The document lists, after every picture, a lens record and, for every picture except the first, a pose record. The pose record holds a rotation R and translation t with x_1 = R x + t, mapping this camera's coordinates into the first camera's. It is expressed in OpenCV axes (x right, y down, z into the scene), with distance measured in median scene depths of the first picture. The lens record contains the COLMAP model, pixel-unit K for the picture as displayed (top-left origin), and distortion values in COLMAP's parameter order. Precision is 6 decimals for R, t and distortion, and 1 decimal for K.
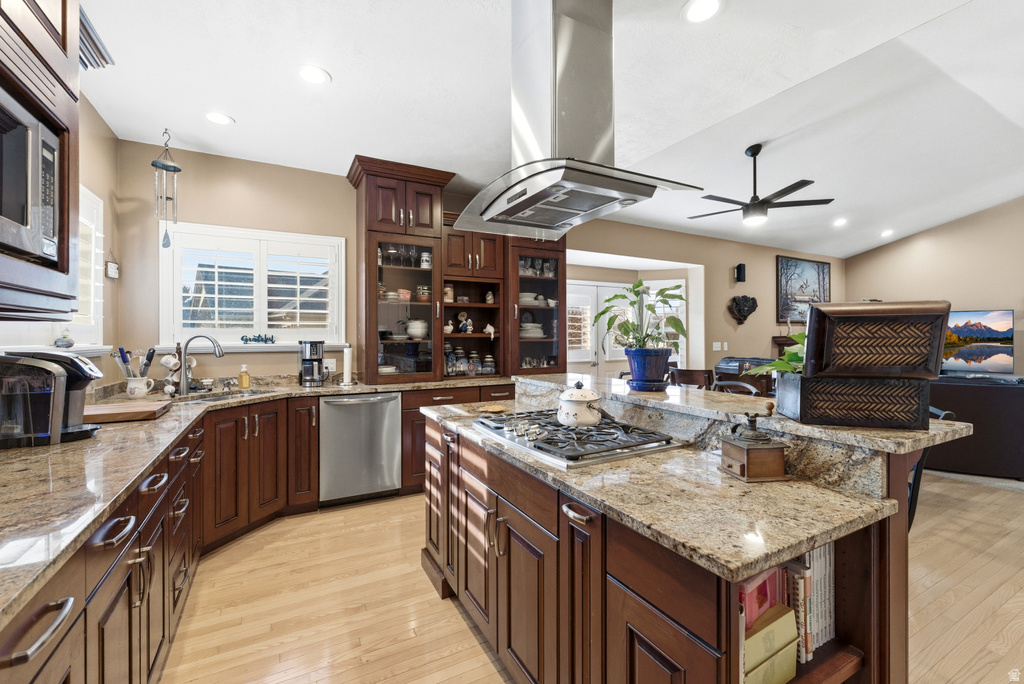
lens RADIAL K [[421.1, 0, 507.3], [0, 421.1, 336.1], [0, 0, 1]] dist [0.001534, 0.000136]
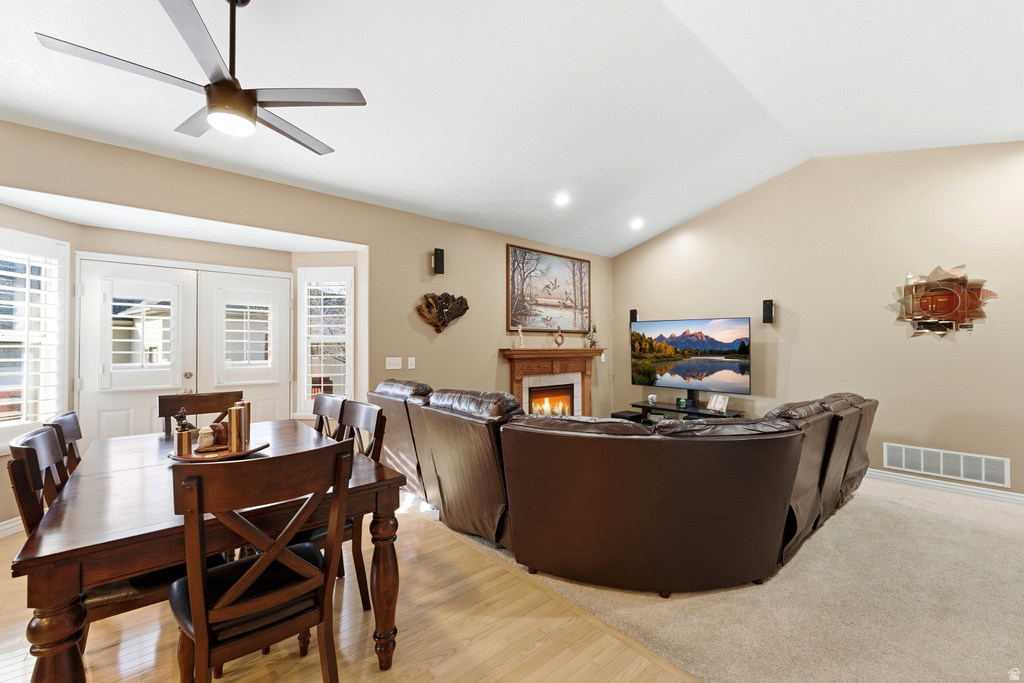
lens RADIAL K [[418.3, 0, 513.6], [0, 418.3, 346.0], [0, 0, 1]] dist [-0.001493, -0.000195]
pose [[0.977416, 0.000589, 0.211324, 0.528064], [0.001318, 0.999960, -0.008883, 0.002220], [-0.211321, 0.008960, 0.977376, 0.269643]]
